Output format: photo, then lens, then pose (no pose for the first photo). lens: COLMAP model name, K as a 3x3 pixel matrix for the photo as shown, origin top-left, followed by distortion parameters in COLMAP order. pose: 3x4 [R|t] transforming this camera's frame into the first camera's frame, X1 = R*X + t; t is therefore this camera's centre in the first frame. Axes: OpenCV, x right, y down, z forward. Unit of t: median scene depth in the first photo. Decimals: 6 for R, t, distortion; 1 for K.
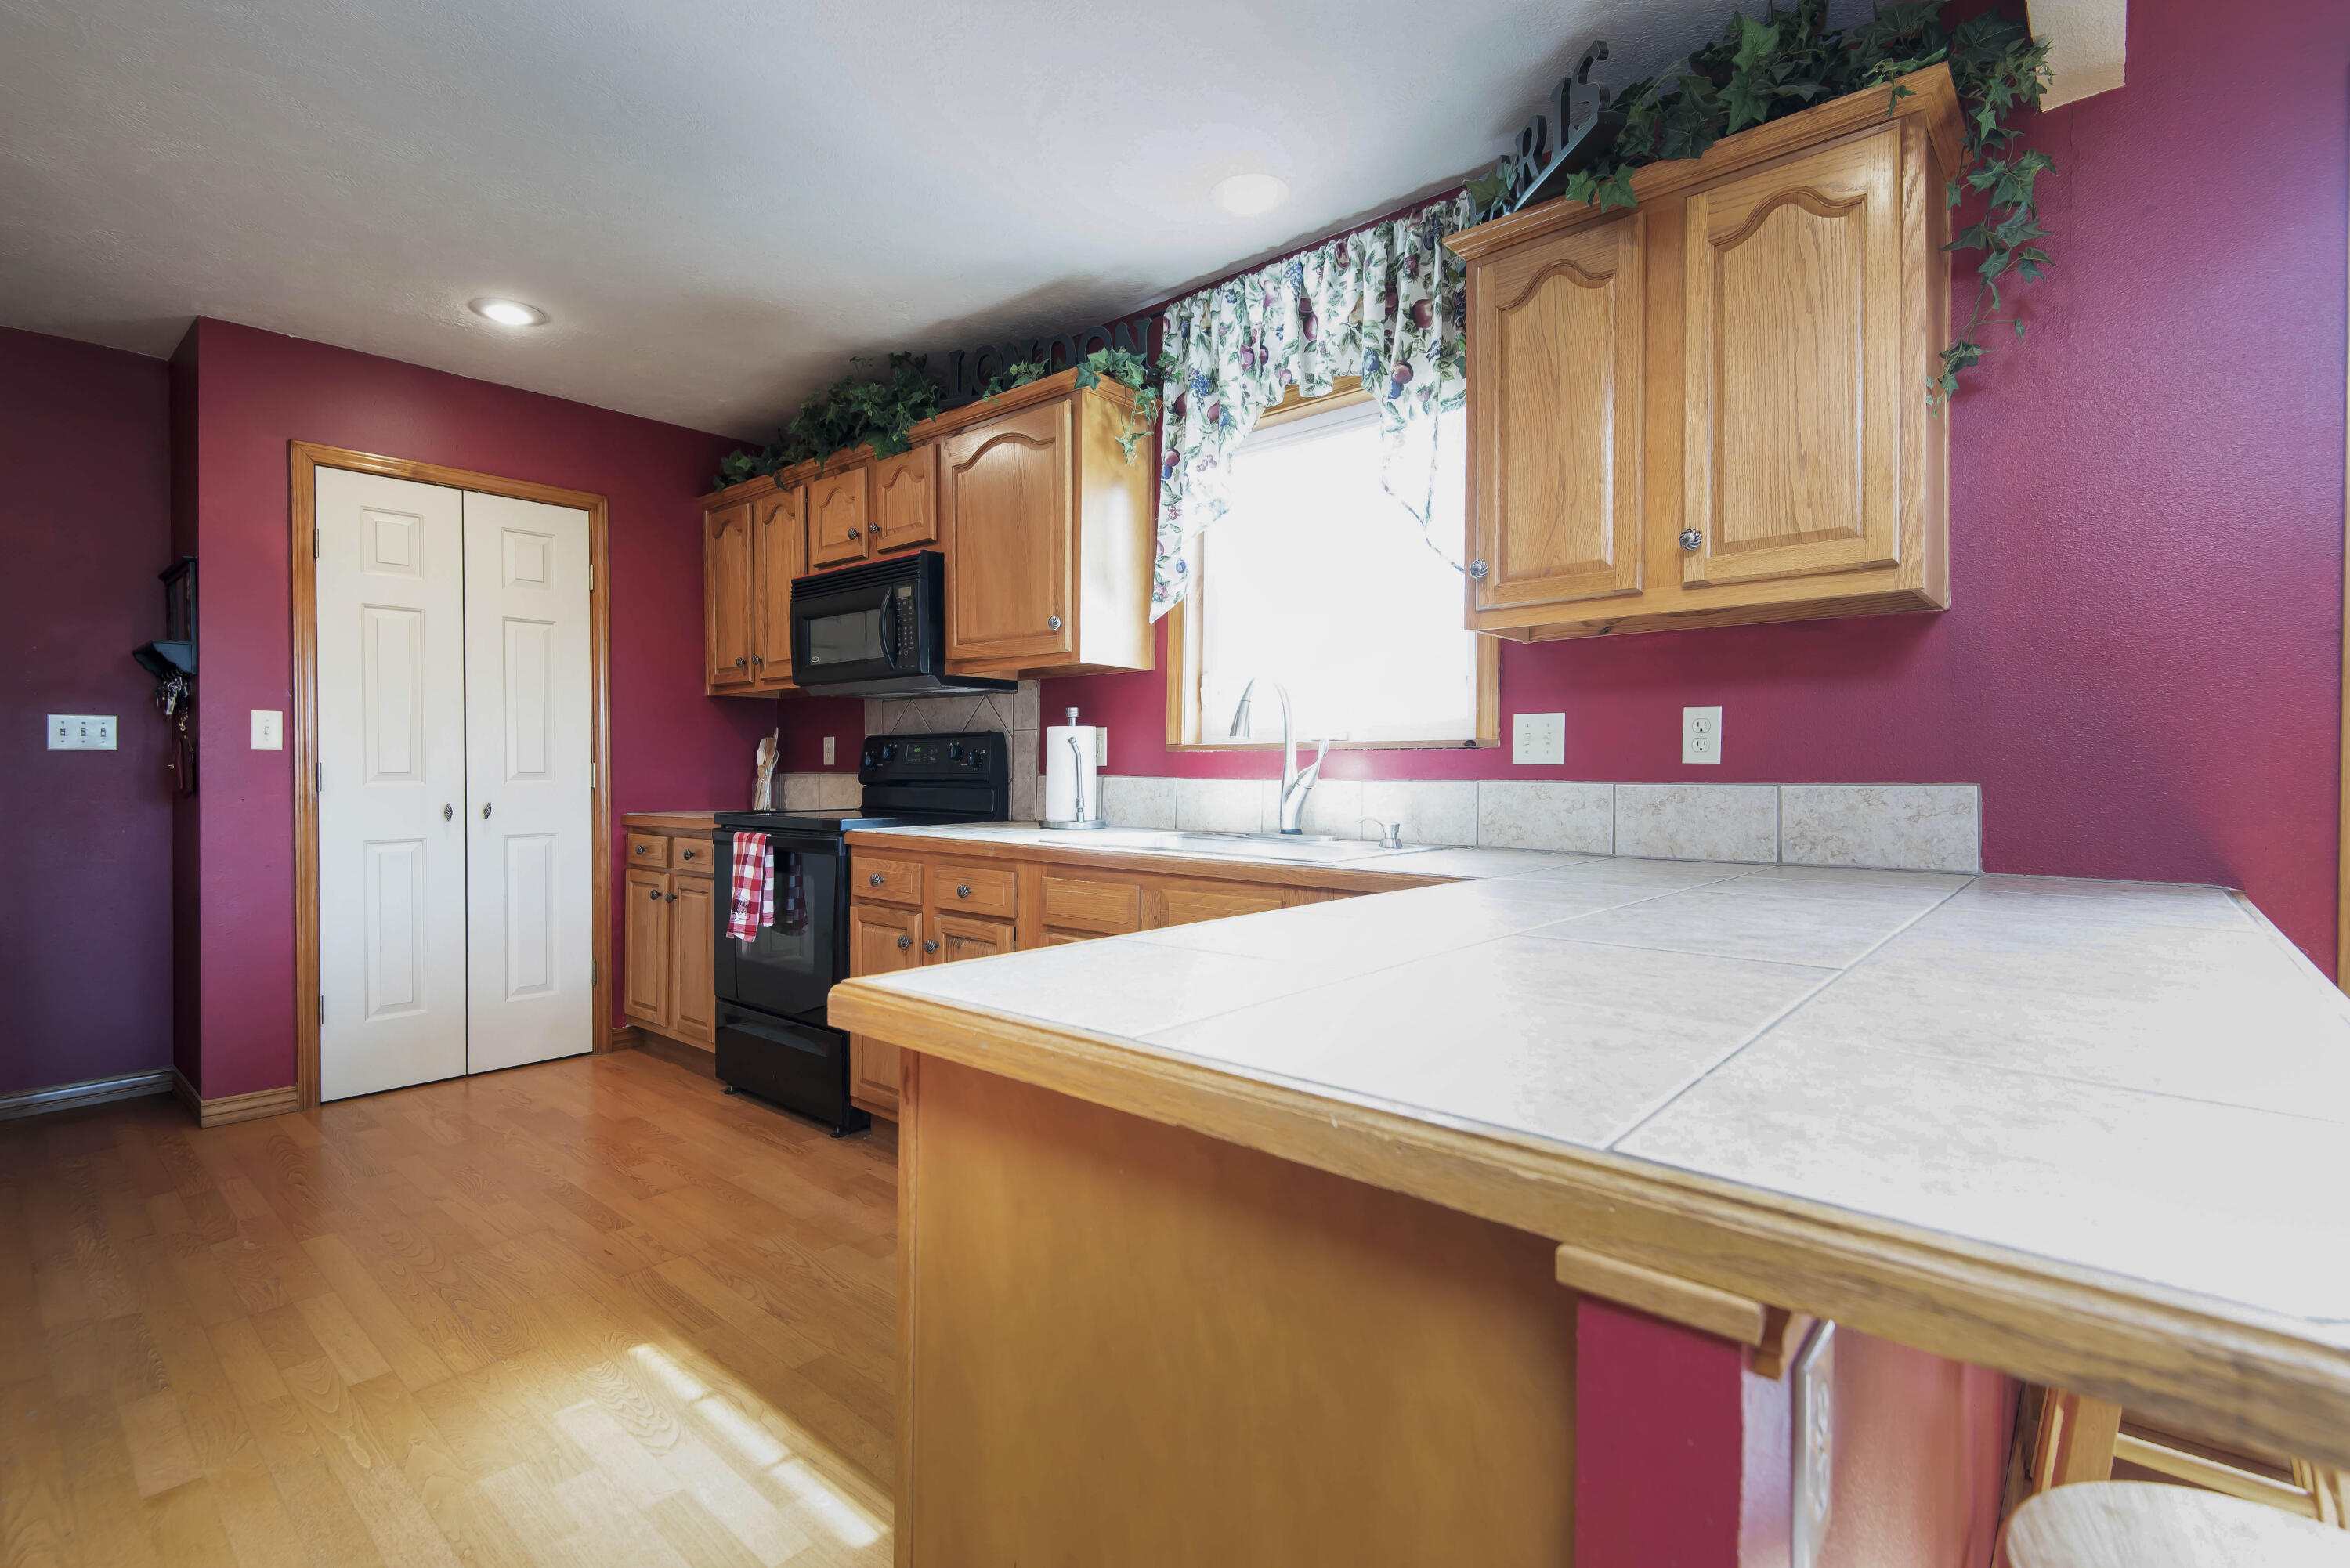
lens RADIAL K [[1085.9, 0, 1168.3], [0, 1085.9, 782.2], [0, 0, 1]] dist [0.021000, -0.009689]
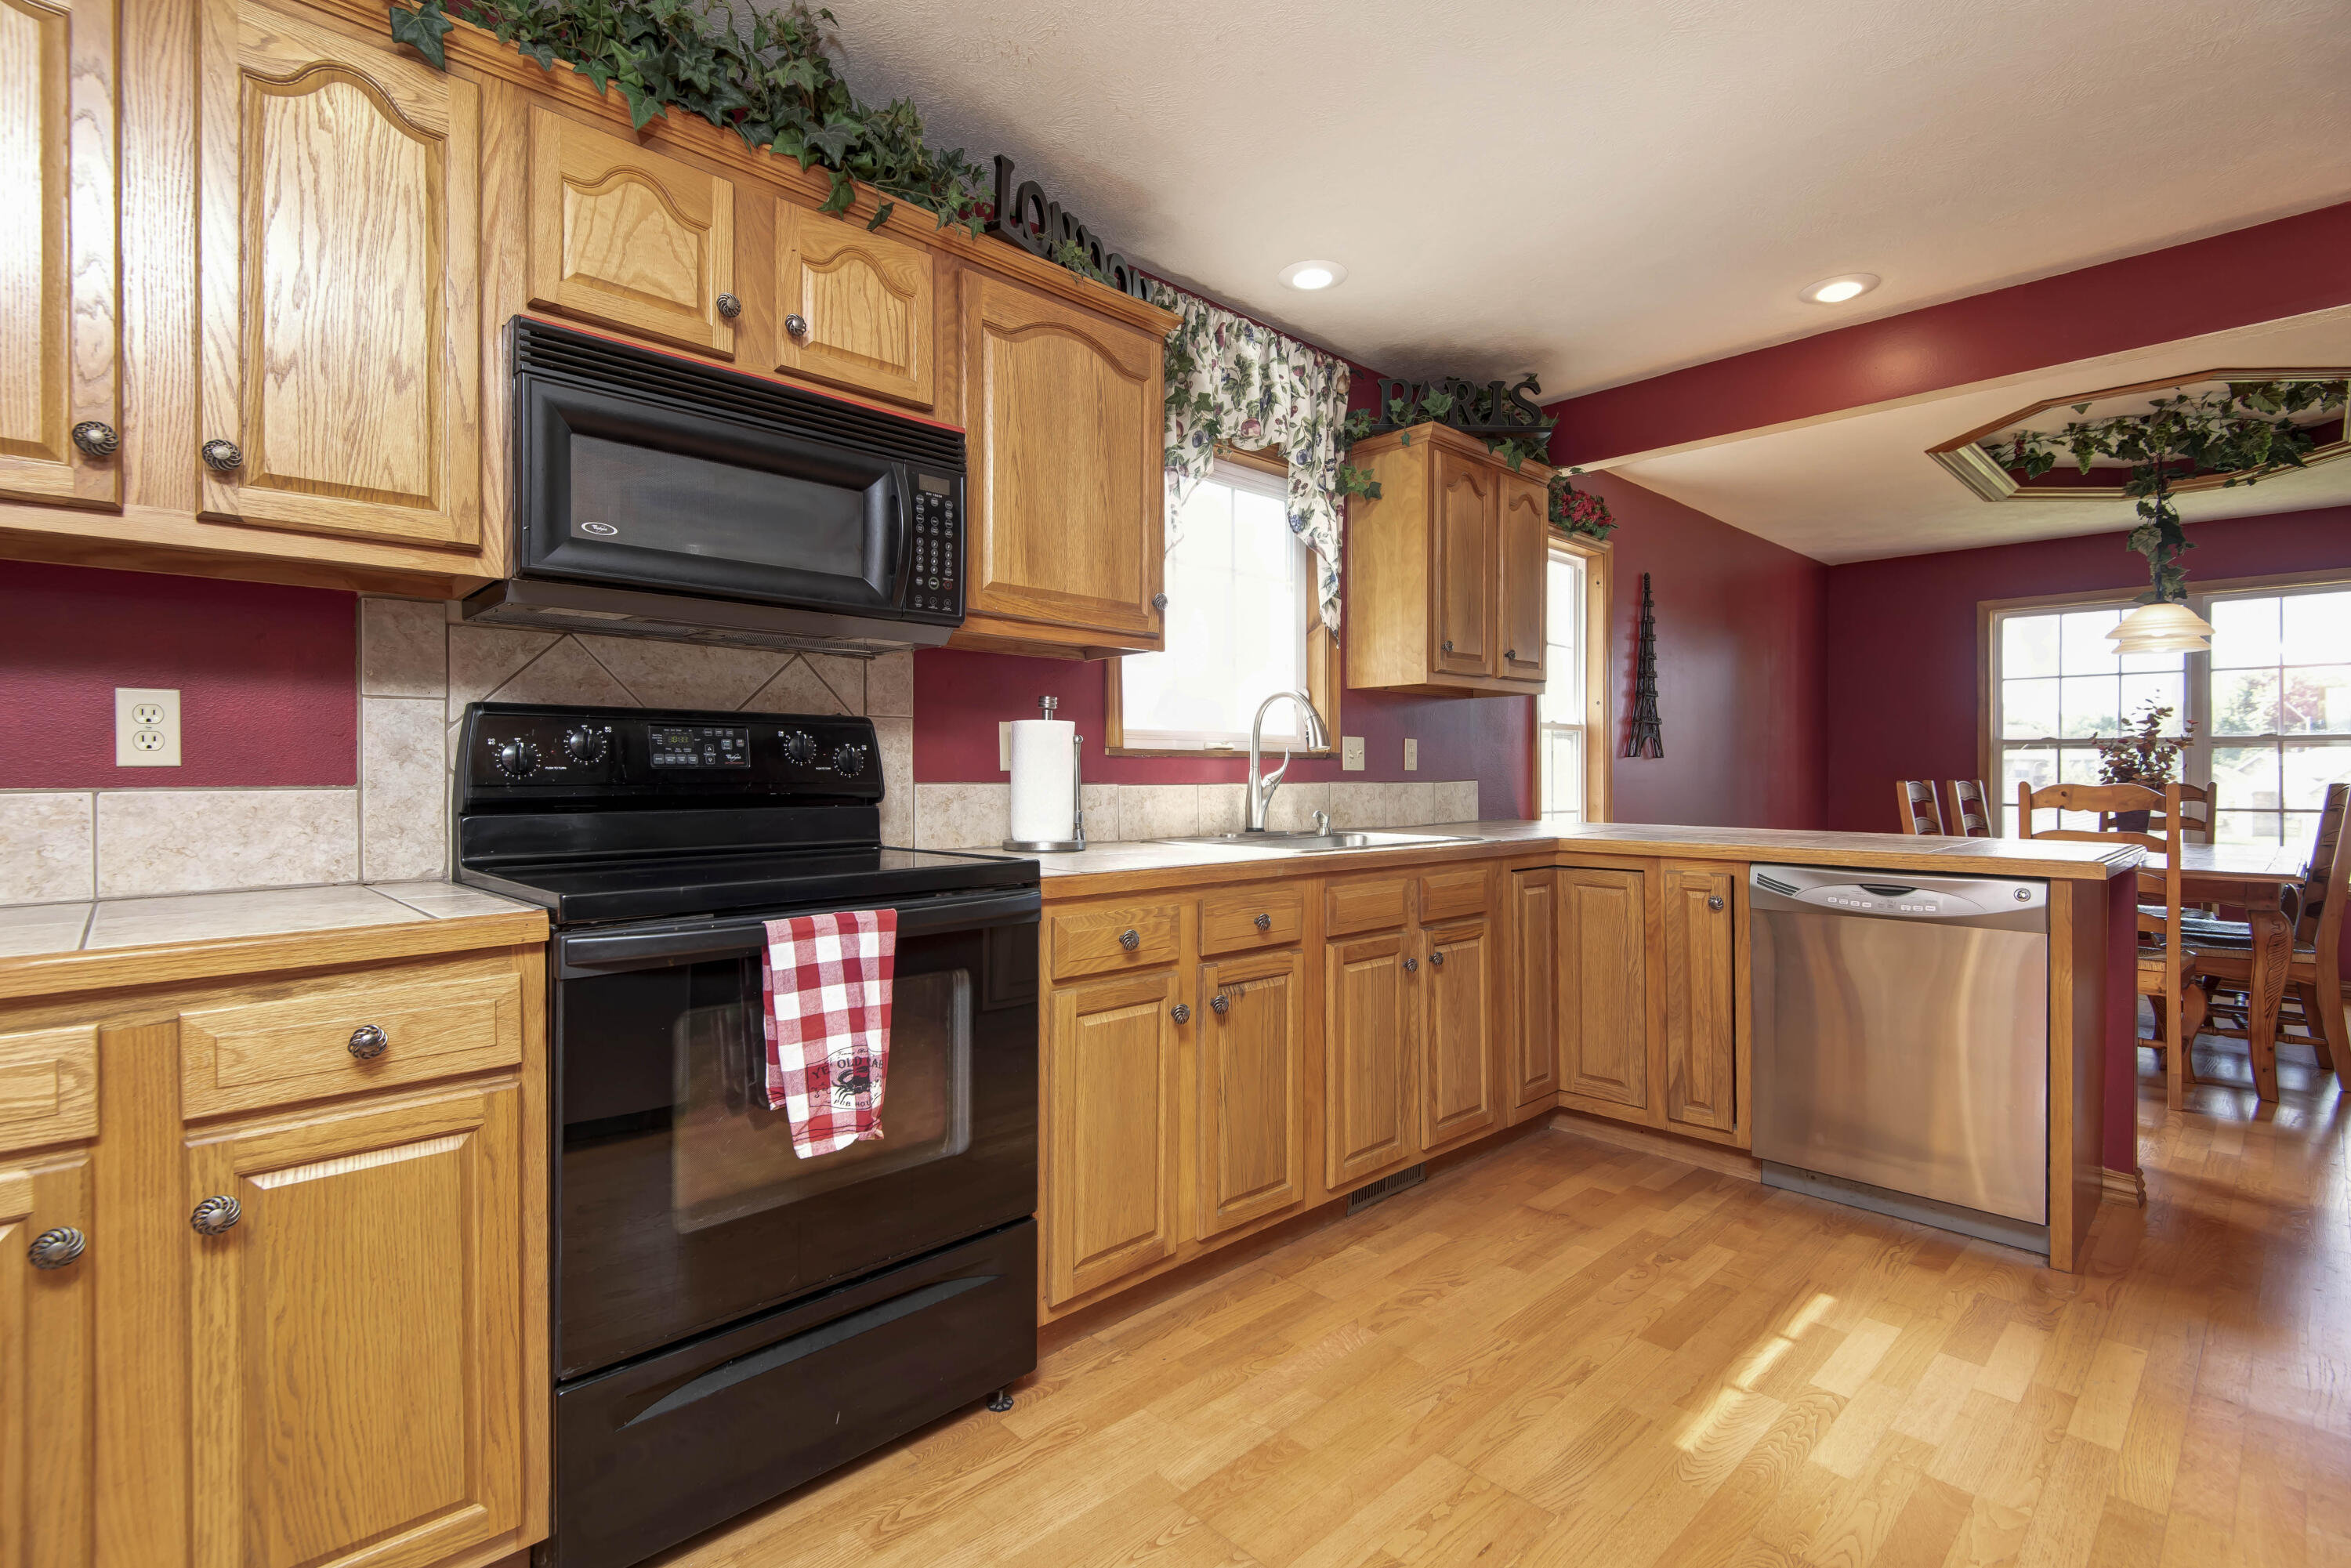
lens RADIAL K [[1086.4, 0, 1168.8], [0, 1086.4, 782.2], [0, 0, 1]] dist [0.021000, -0.009689]
pose [[0.076547, -0.009862, 0.997017, -0.897764], [0.009576, 0.999912, 0.009156, -0.013041], [-0.997020, 0.008846, 0.076634, 0.884831]]
